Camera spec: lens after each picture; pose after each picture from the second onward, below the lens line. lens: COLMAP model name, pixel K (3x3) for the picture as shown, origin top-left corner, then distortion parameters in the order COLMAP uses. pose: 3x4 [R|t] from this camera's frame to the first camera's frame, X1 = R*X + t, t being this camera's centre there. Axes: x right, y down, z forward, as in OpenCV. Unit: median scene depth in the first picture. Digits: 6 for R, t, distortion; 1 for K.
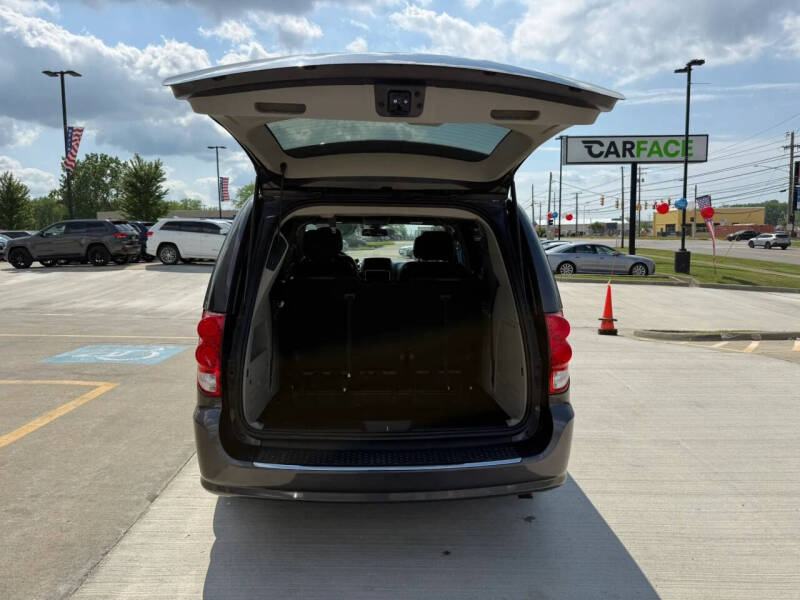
lens RADIAL K [[570.9, 0, 400.3], [0, 570.9, 300.0], [0, 0, 1]] dist [0.010882, -0.019682]
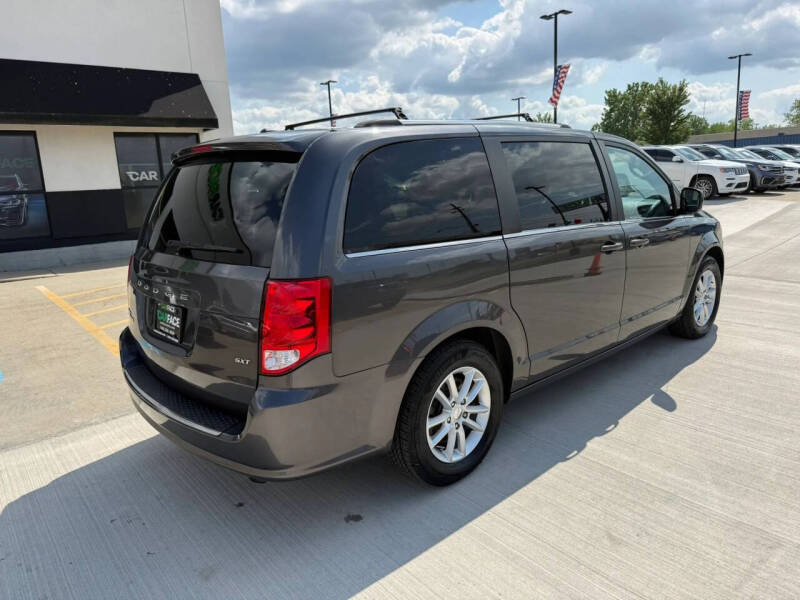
lens RADIAL K [[570.9, 0, 397.5], [0, 570.9, 300.8], [0, 0, 1]] dist [0.010882, -0.019682]
pose [[0.632116, 0.133632, -0.763264, 0.170634], [-0.038205, 0.989194, 0.141547, -0.011852], [0.773932, -0.060313, 0.630391, 0.104393]]
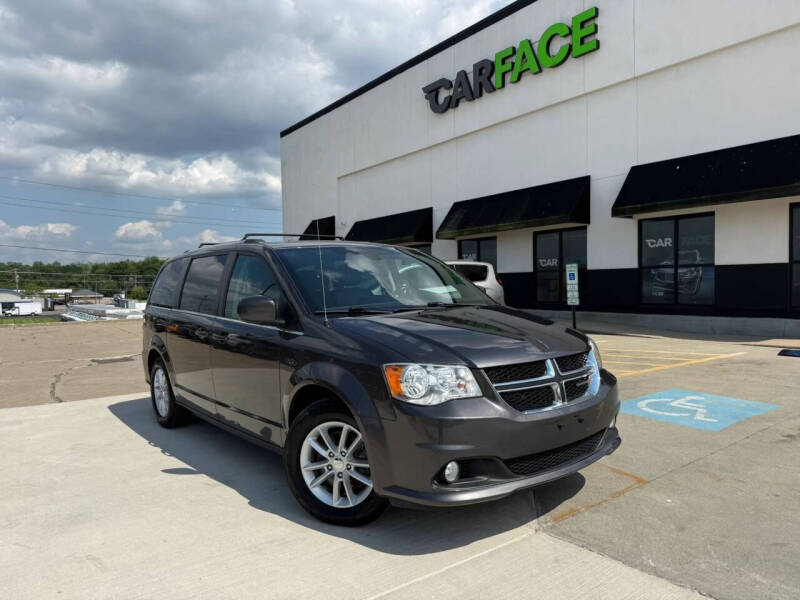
lens RADIAL K [[570.9, 0, 400.2], [0, 570.9, 300.7], [0, 0, 1]] dist [0.010882, -0.019682]
pose [[-0.813491, 0.041560, -0.580091, 0.136382], [-0.037320, 0.991657, 0.123383, -0.060787], [0.580379, 0.122020, -0.805153, 0.605179]]
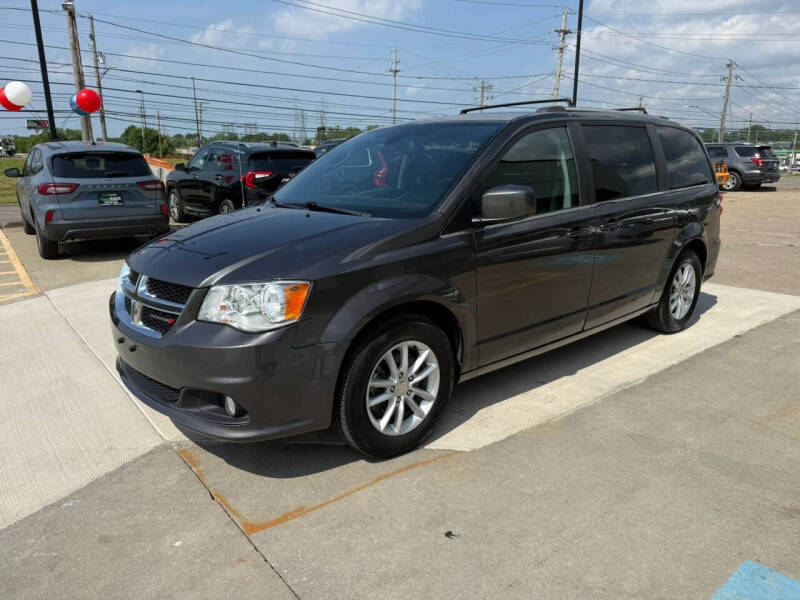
lens RADIAL K [[570.9, 0, 395.6], [0, 570.9, 302.7], [0, 0, 1]] dist [0.010882, -0.019682]
pose [[-0.611866, -0.190119, 0.767773, -0.209250], [0.096454, 0.945504, 0.310996, -0.056953], [-0.785059, 0.264343, -0.560184, 0.517232]]
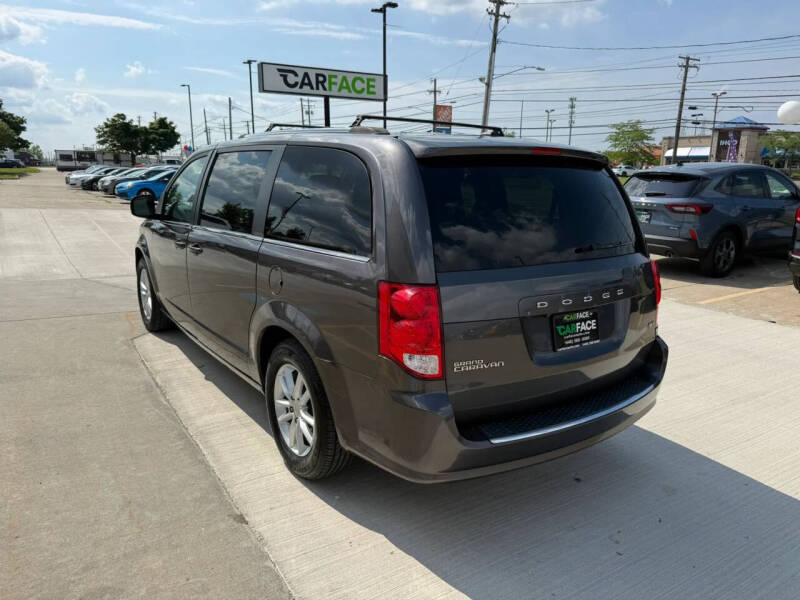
lens RADIAL K [[570.9, 0, 397.9], [0, 570.9, 306.6], [0, 0, 1]] dist [0.010882, -0.019682]
pose [[0.845502, -0.111455, 0.522211, -0.132356], [0.042337, 0.988888, 0.142510, -0.011366], [-0.532292, -0.098383, 0.840825, 0.049313]]
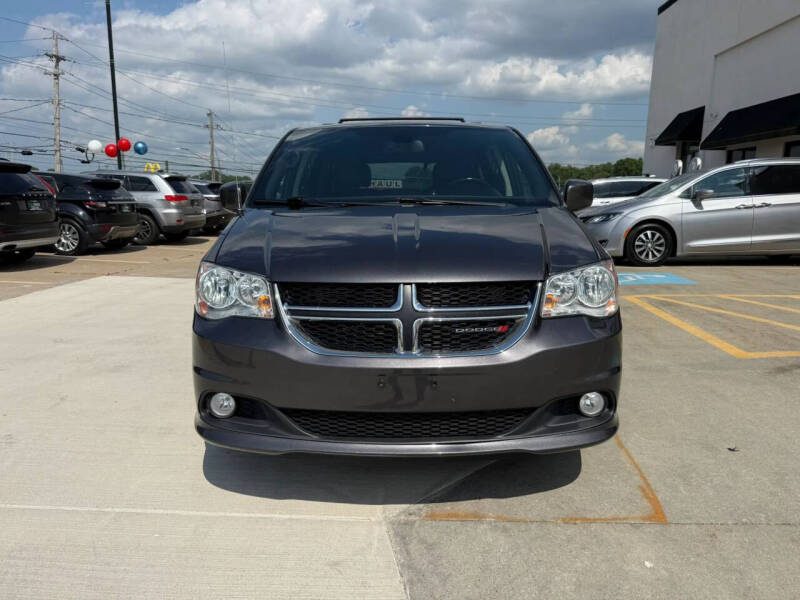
lens RADIAL K [[570.9, 0, 402.1], [0, 570.9, 306.5], [0, 0, 1]] dist [0.010882, -0.019682]
pose [[-0.998050, -0.012290, 0.061196, -0.029214], [0.006533, 0.954474, 0.298224, -0.050640], [-0.062075, 0.298042, -0.952532, 0.600777]]
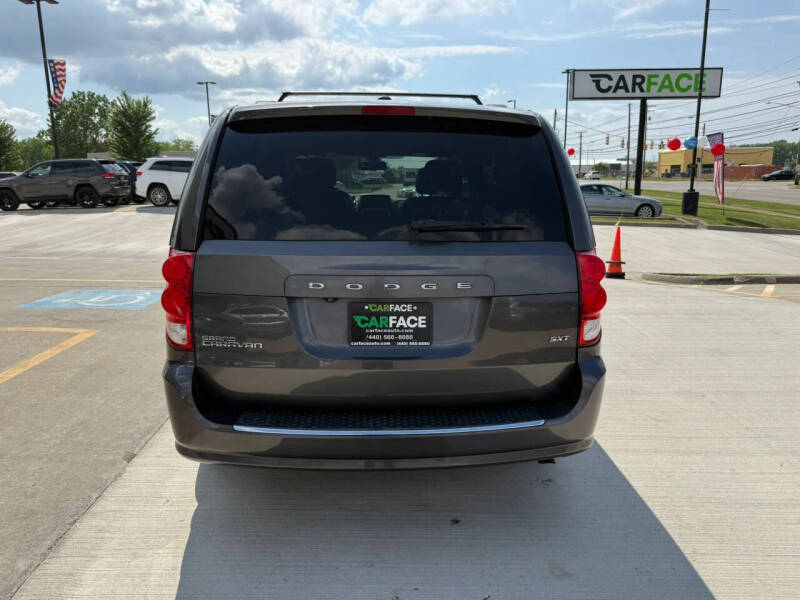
lens RADIAL K [[570.9, 0, 397.5], [0, 570.9, 306.6], [0, 0, 1]] dist [0.010882, -0.019682]
pose [[0.999998, -0.000857, -0.001727, -0.001394], [0.001041, 0.994006, 0.109320, 0.001955], [0.001623, -0.109321, 0.994005, 0.025982]]
